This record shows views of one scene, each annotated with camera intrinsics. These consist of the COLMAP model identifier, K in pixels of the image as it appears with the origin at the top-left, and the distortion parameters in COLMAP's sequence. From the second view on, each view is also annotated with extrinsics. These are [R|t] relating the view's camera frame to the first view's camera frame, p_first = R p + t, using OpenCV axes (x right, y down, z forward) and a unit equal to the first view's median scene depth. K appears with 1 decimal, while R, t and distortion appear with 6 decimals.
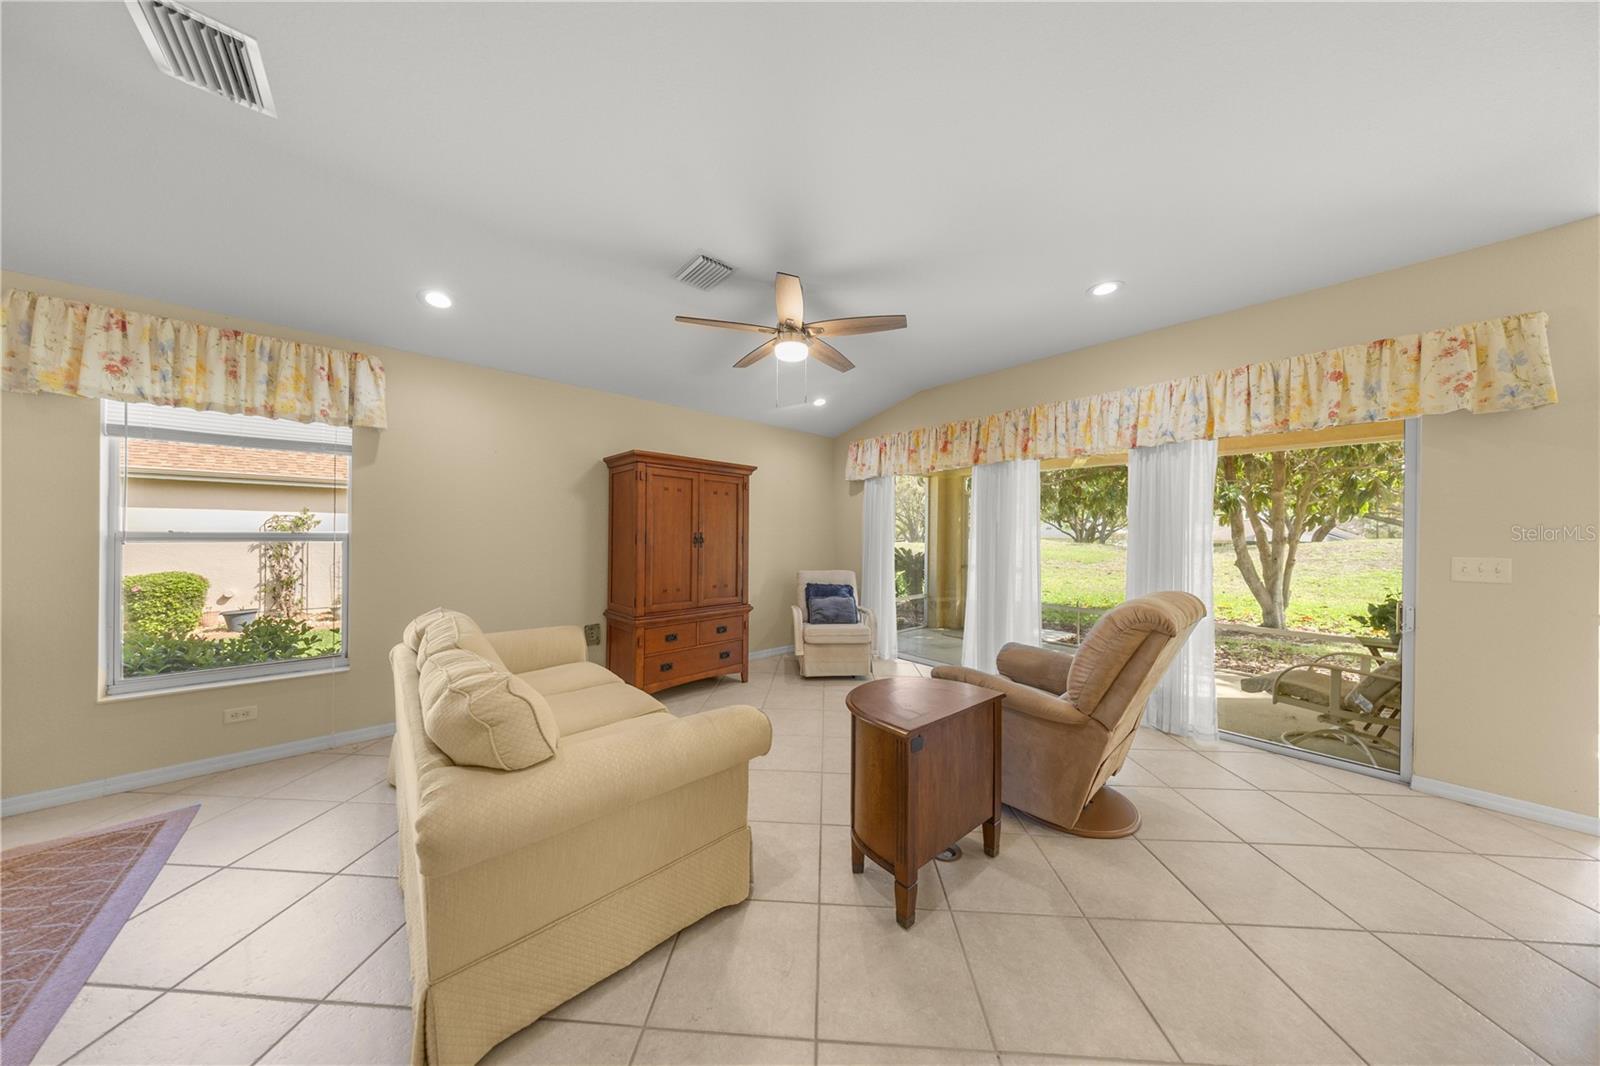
lens RADIAL K [[470.6, 0, 808.3], [0, 470.6, 530.3], [0, 0, 1]] dist [-0.004065, 0.001394]
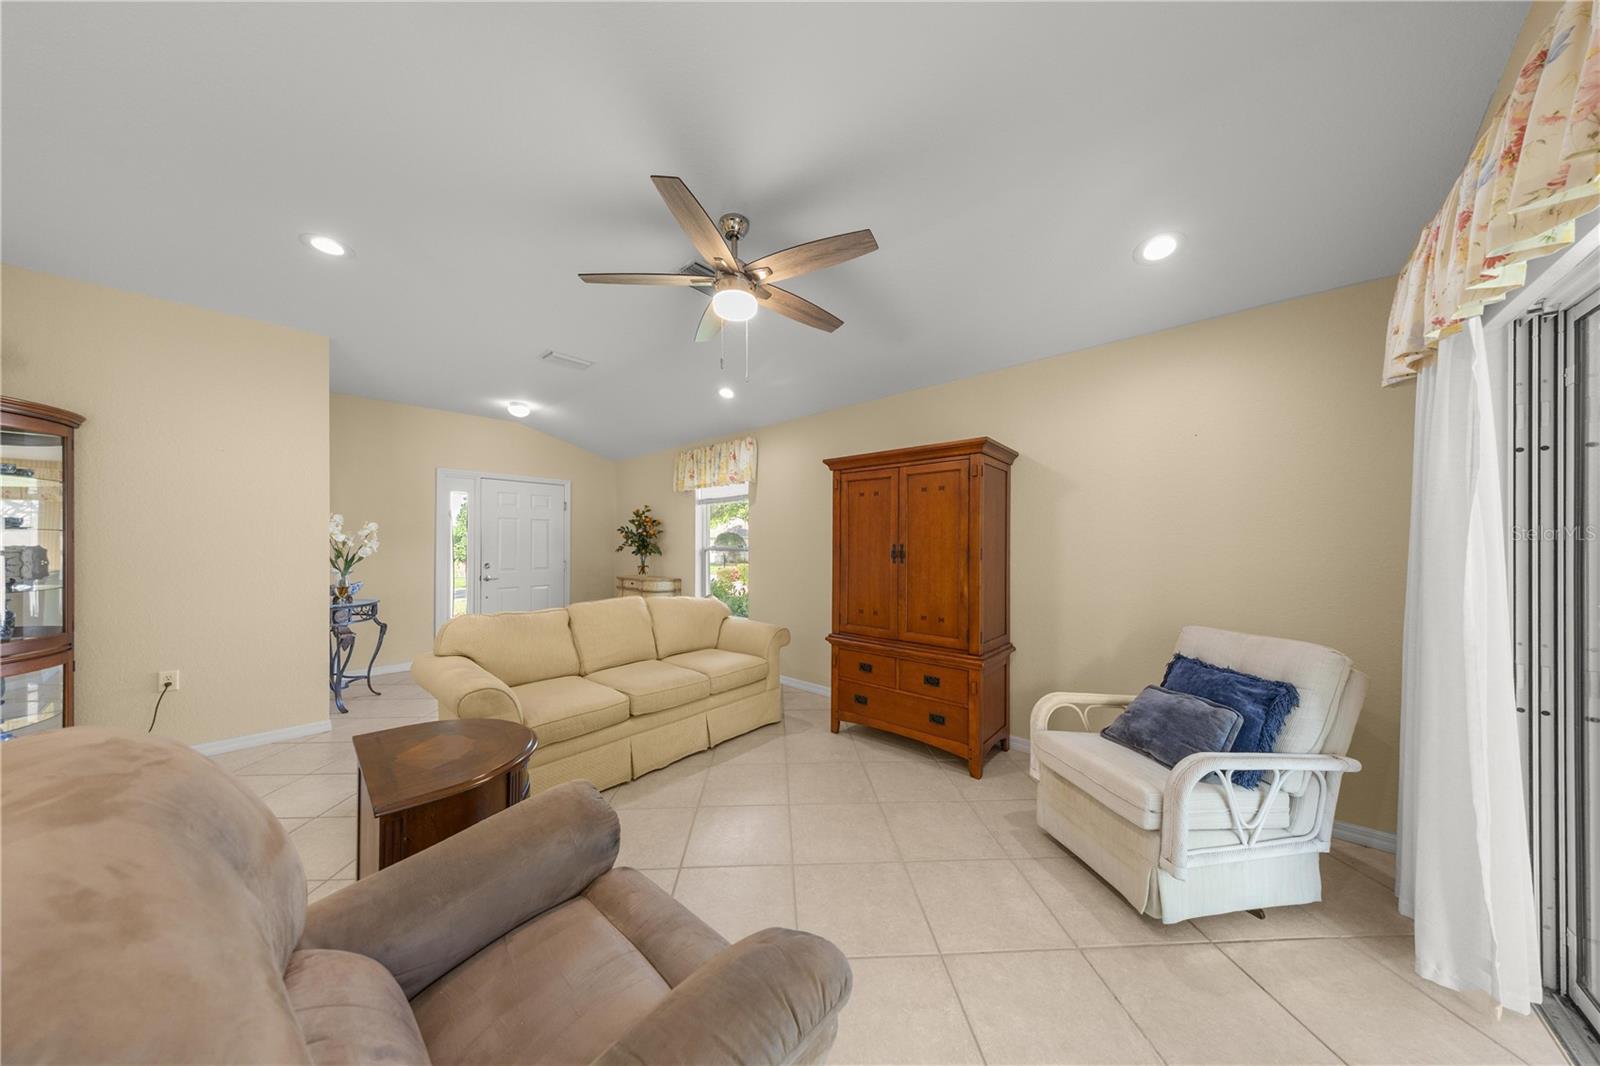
lens RADIAL K [[470.6, 0, 801.8], [0, 470.6, 545.5], [0, 0, 1]] dist [-0.004065, 0.001394]
pose [[0.113388, -0.010810, -0.993492, 0.656180], [0.006312, 0.999928, -0.010160, 0.017706], [0.993531, -0.005119, 0.113448, 0.950972]]
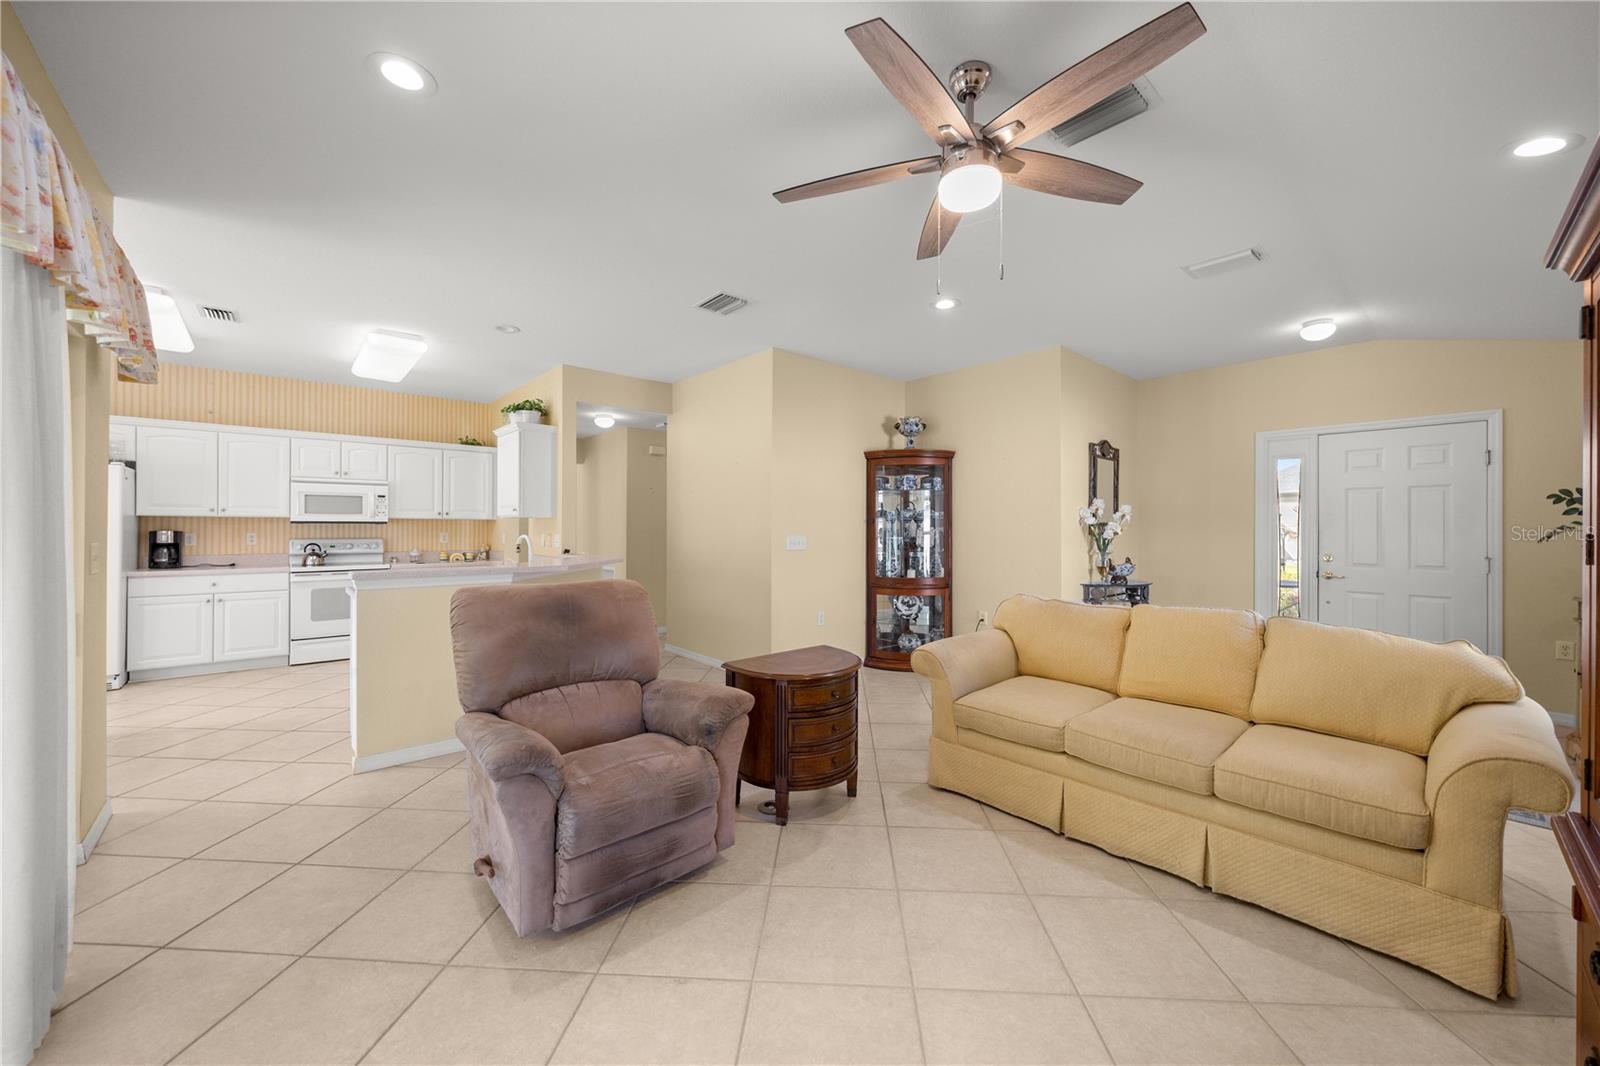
lens RADIAL K [[589.6, 0, 800.5], [0, 589.6, 526.2], [0, 0, 1]] dist [-0.005964, 0.000062]
pose [[-0.999912, -0.012990, -0.002739, 0.161160], [-0.012952, 0.999827, -0.013333, 0.022870], [0.002912, -0.013296, -0.999907, 1.524311]]
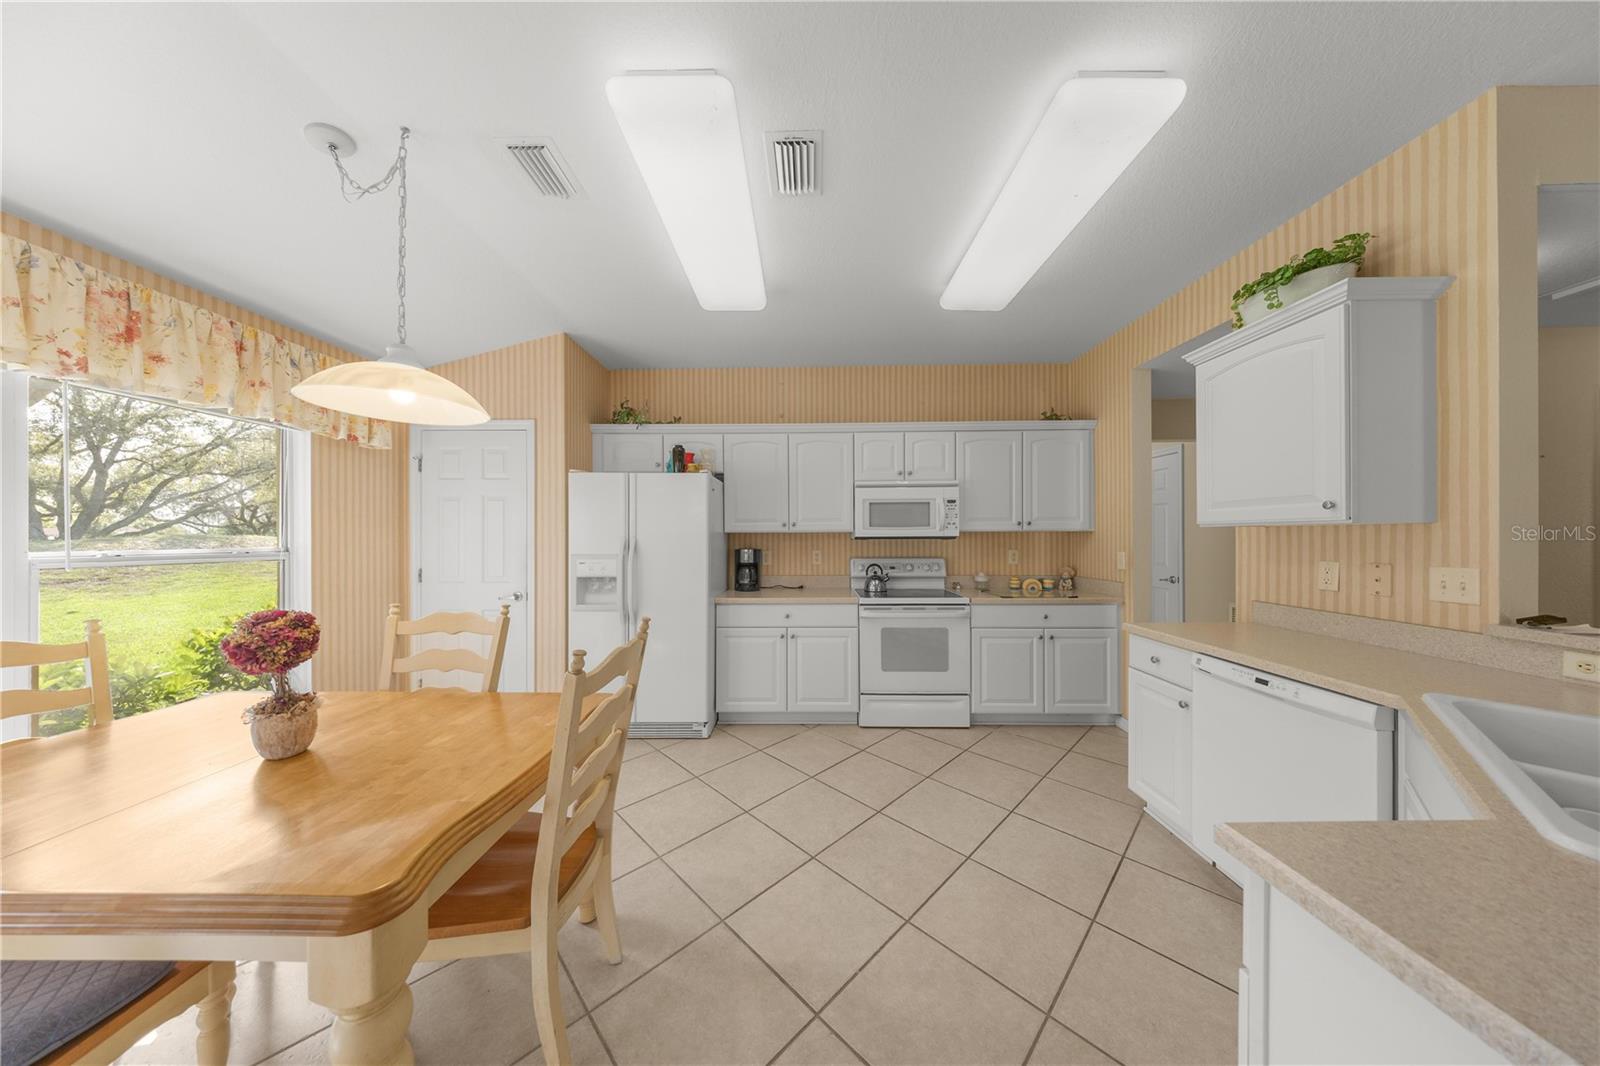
lens RADIAL K [[470.6, 0, 803.3], [0, 470.6, 537.3], [0, 0, 1]] dist [-0.004065, 0.001394]
pose [[-0.743435, -0.006749, 0.668774, 1.067141], [-0.009103, 0.999959, -0.000028, 0.005565], [-0.668746, -0.006109, -0.743465, 0.637018]]
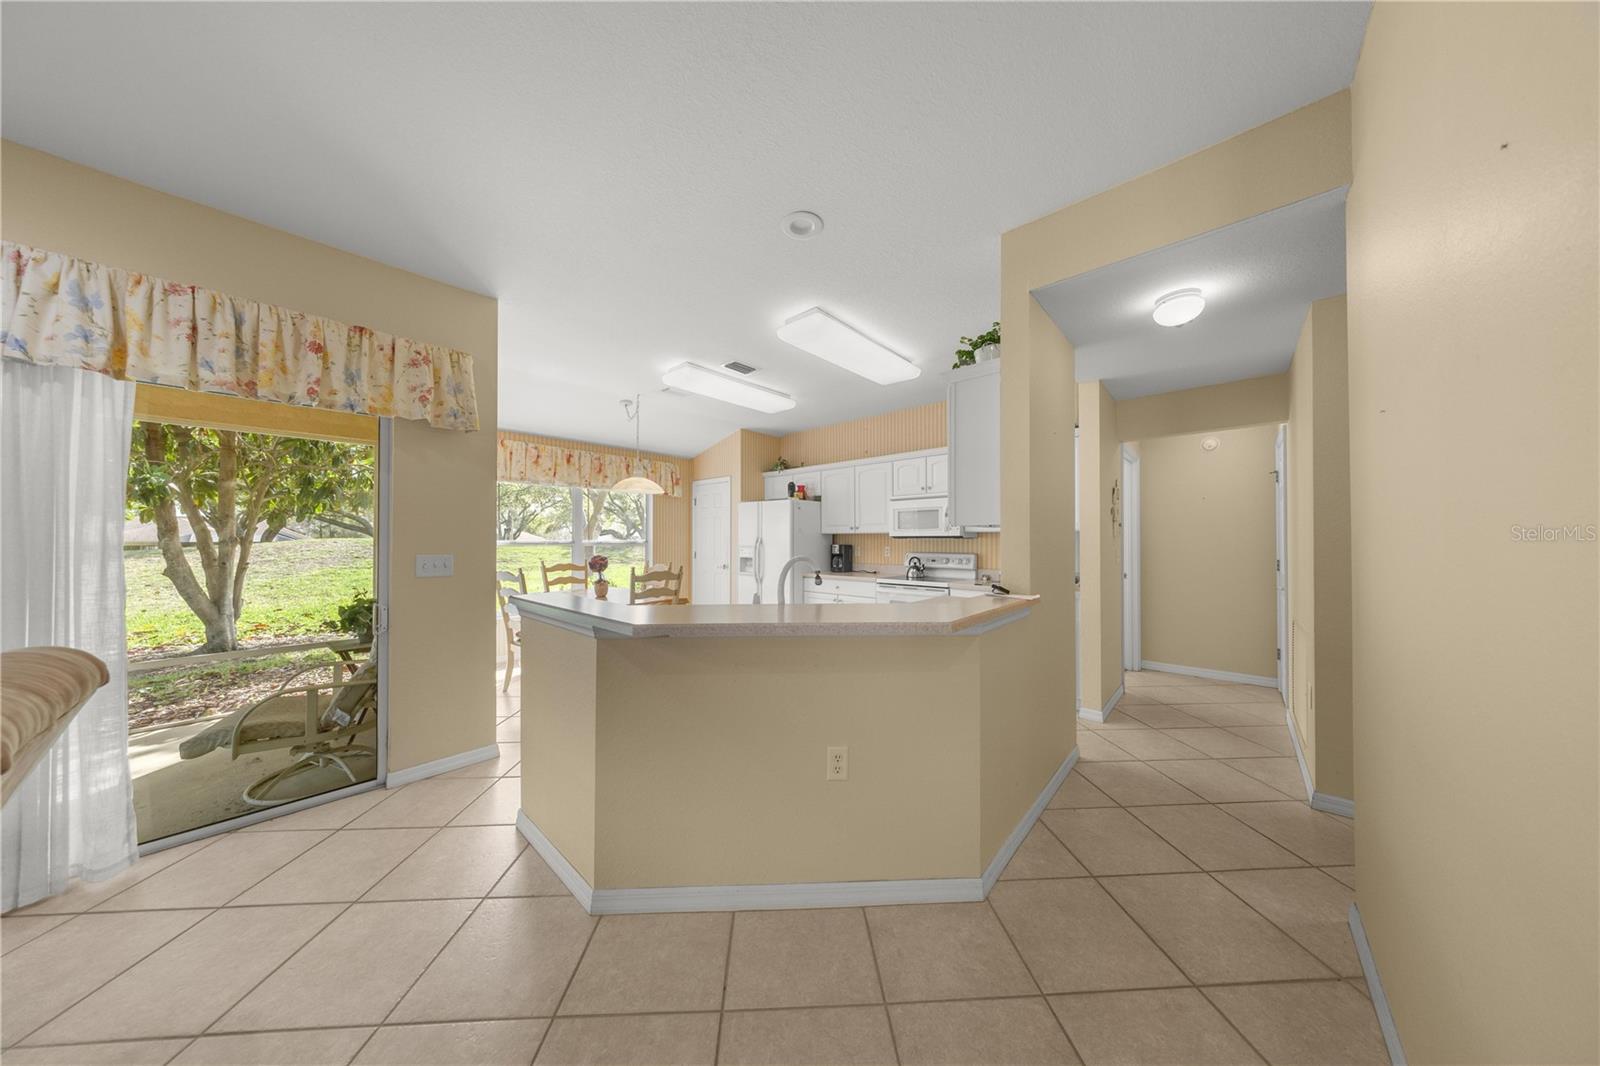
lens RADIAL K [[470.6, 0, 789.8], [0, 470.6, 539.2], [0, 0, 1]] dist [-0.004065, 0.001394]
pose [[-0.097032, -0.009895, 0.995232, 0.164582], [-0.009917, 0.999911, 0.008975, 0.001764], [-0.995232, -0.008999, -0.097122, 0.192087]]
